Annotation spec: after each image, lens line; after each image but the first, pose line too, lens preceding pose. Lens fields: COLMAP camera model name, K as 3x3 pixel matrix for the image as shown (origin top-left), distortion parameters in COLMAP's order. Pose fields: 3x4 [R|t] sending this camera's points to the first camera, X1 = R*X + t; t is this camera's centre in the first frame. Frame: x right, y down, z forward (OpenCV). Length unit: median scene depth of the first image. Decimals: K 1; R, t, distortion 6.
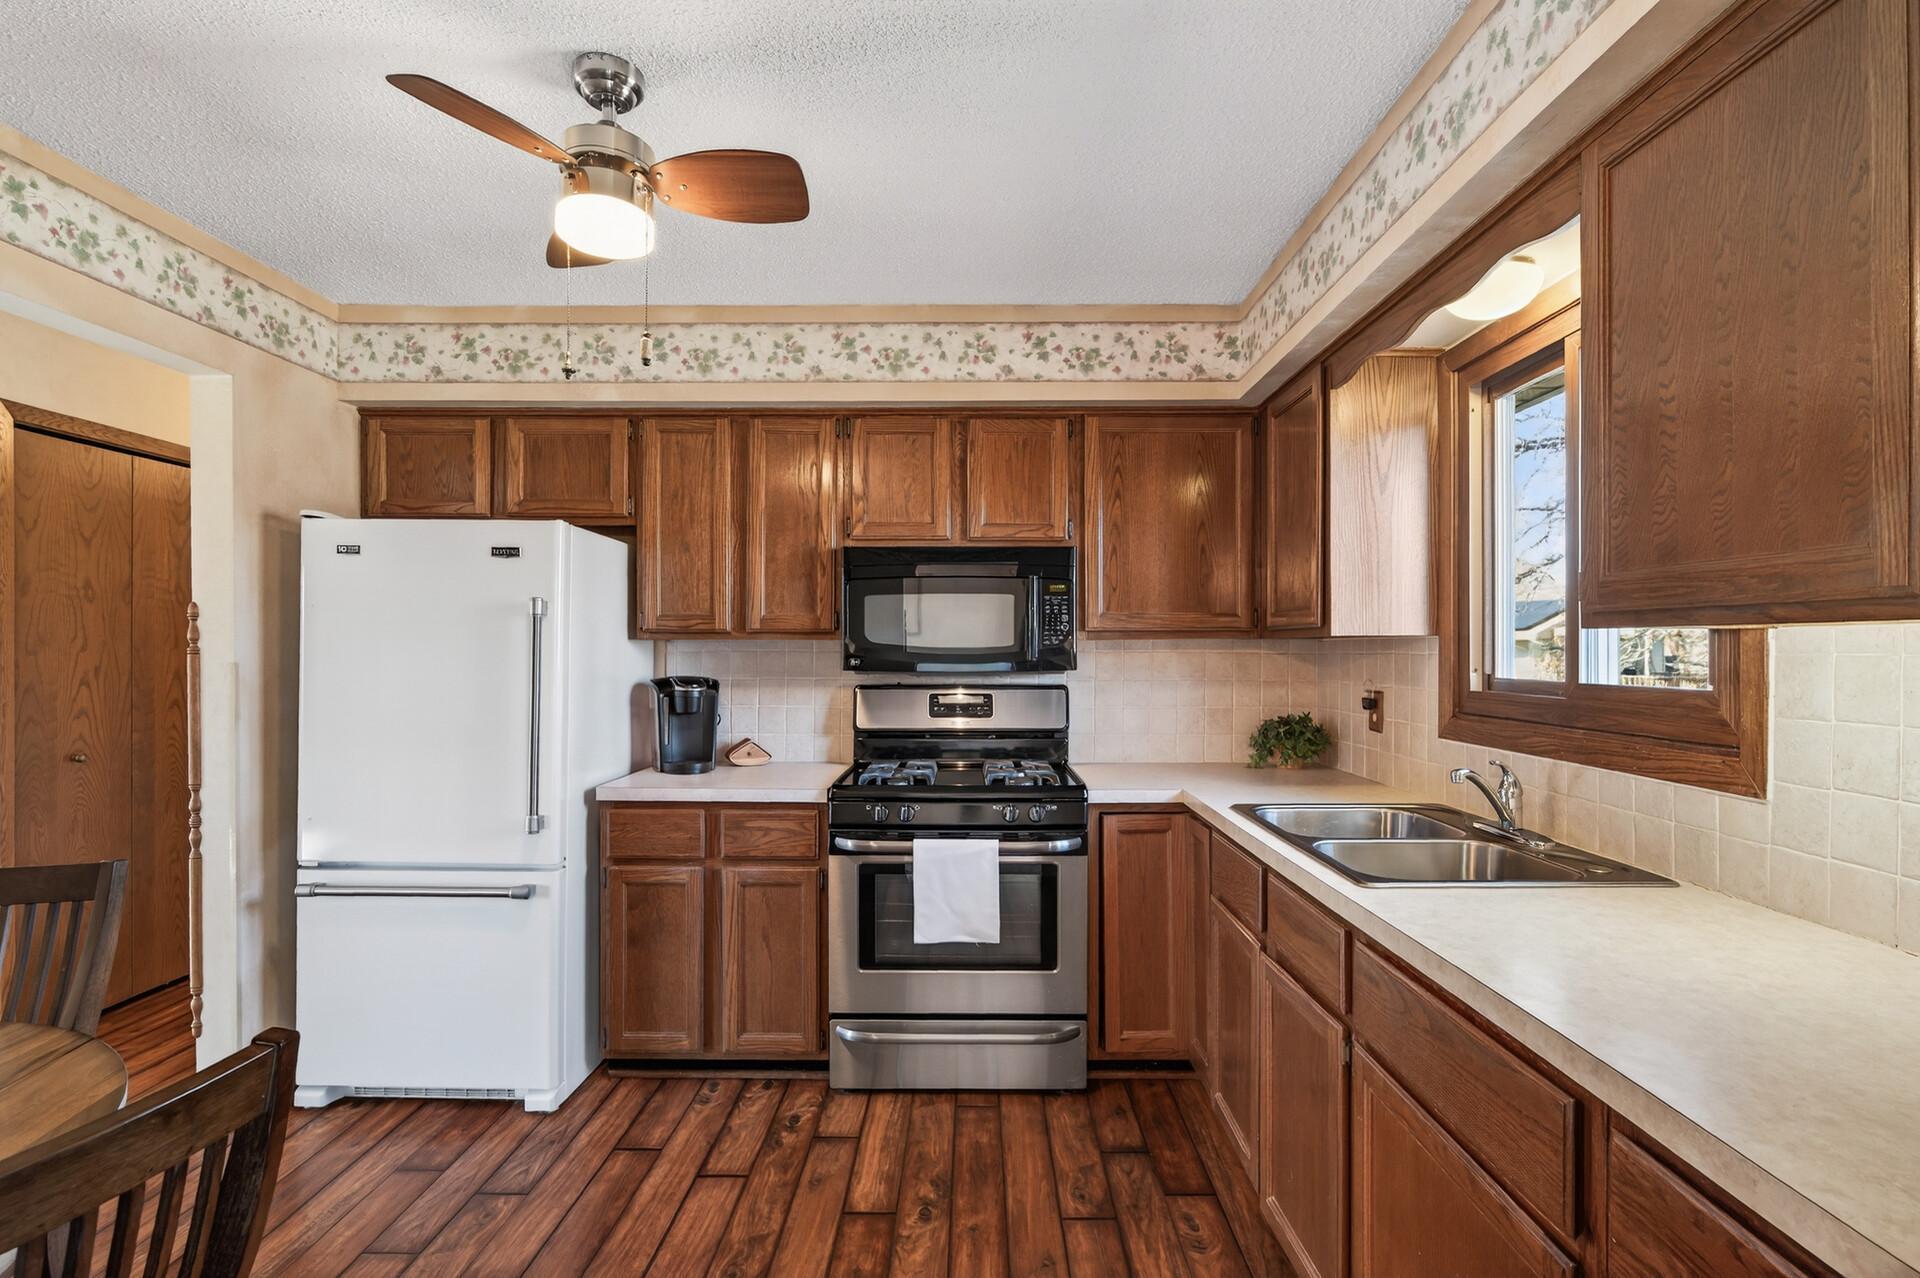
lens RADIAL K [[942.7, 0, 960.0], [0, 942.7, 639.0], [0, 0, 1]] dist [-0.016292, -0.000522]
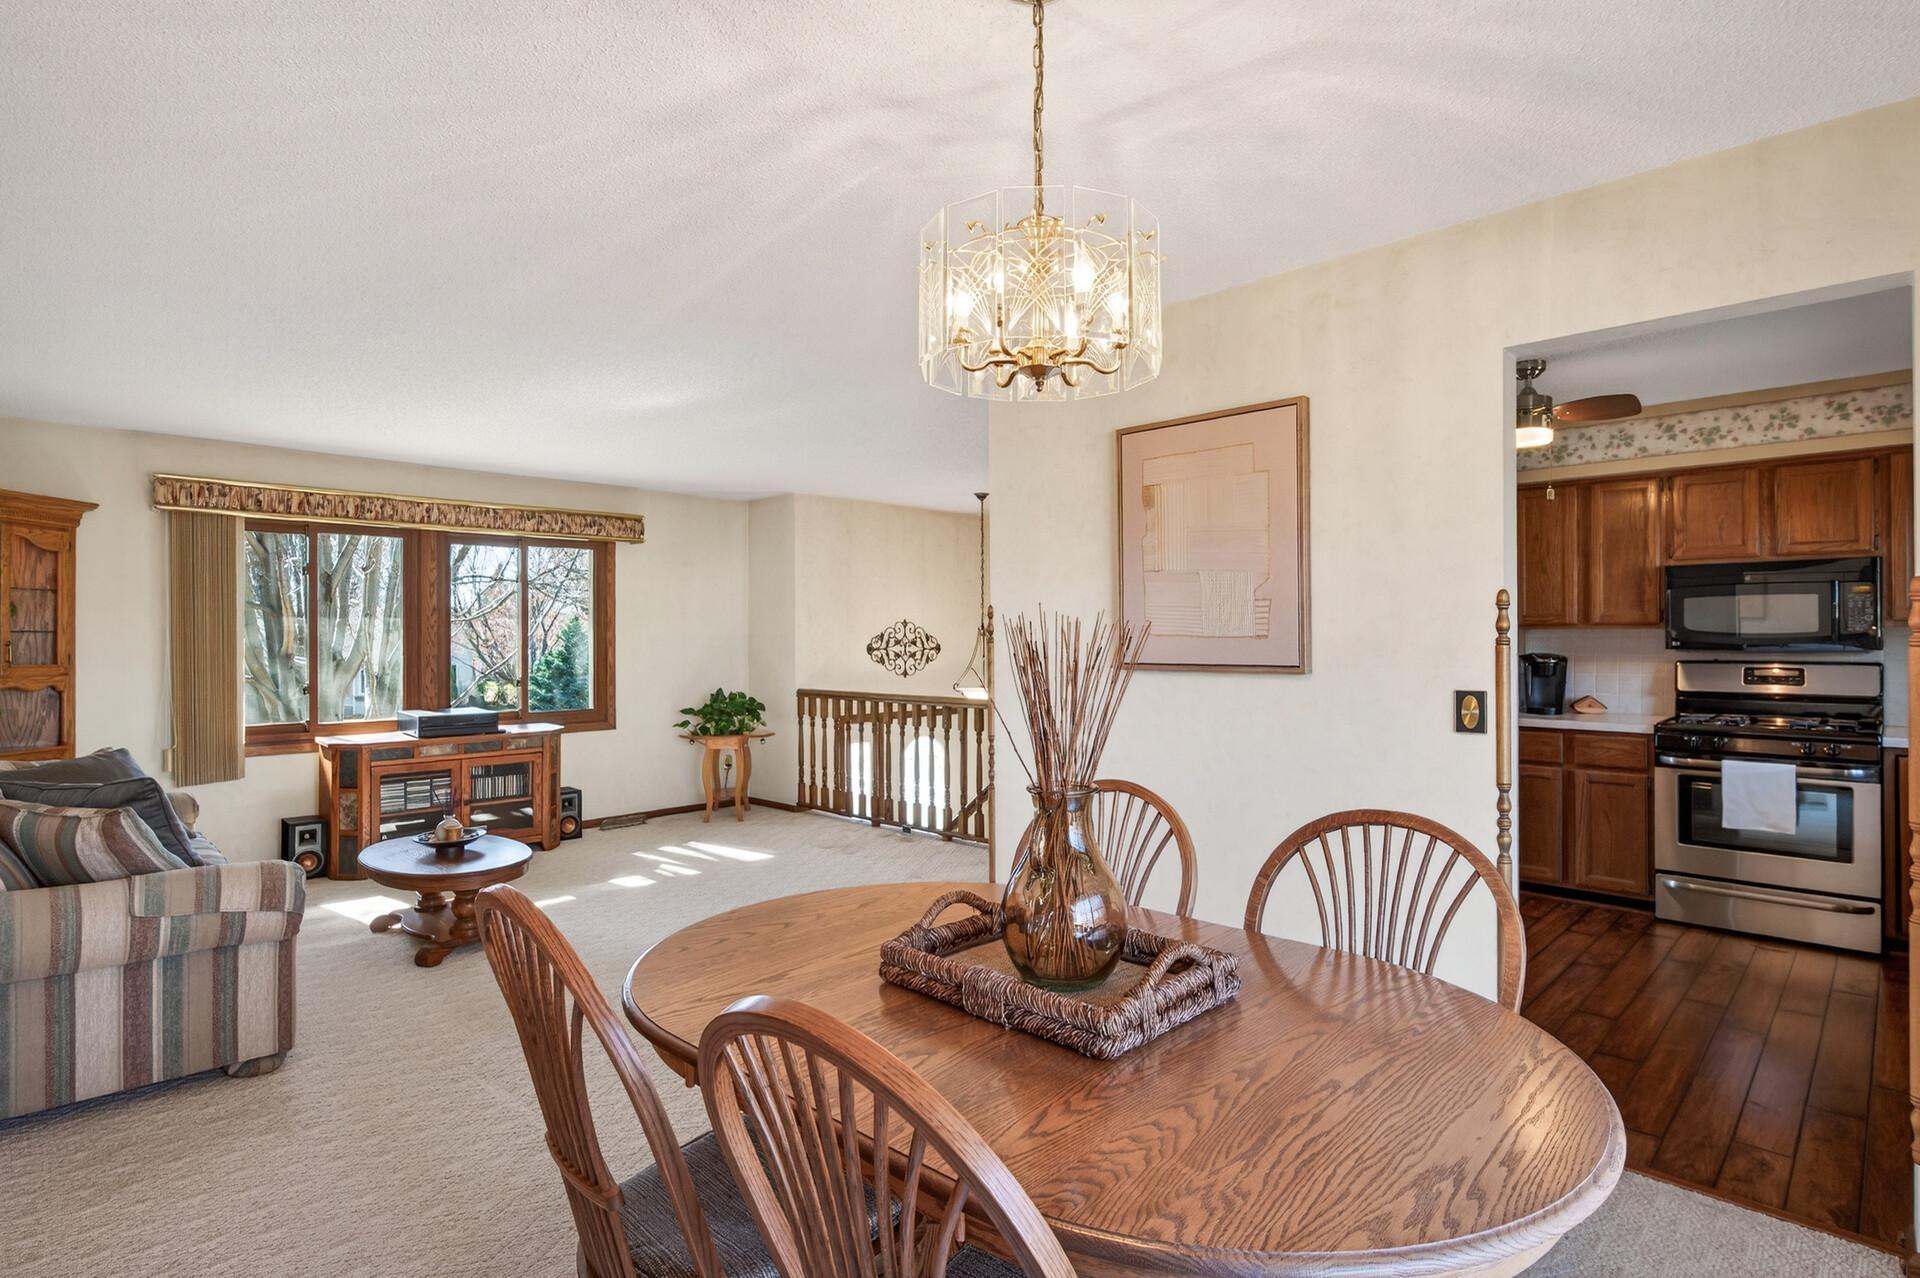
lens RADIAL K [[942.7, 0, 960.0], [0, 942.7, 639.0], [0, 0, 1]] dist [-0.016292, -0.000522]
pose [[0.714238, -0.002661, -0.699897, 0.111834], [0.012355, 0.999885, 0.008806, -0.009255], [0.699793, -0.014937, 0.714189, -0.839941]]
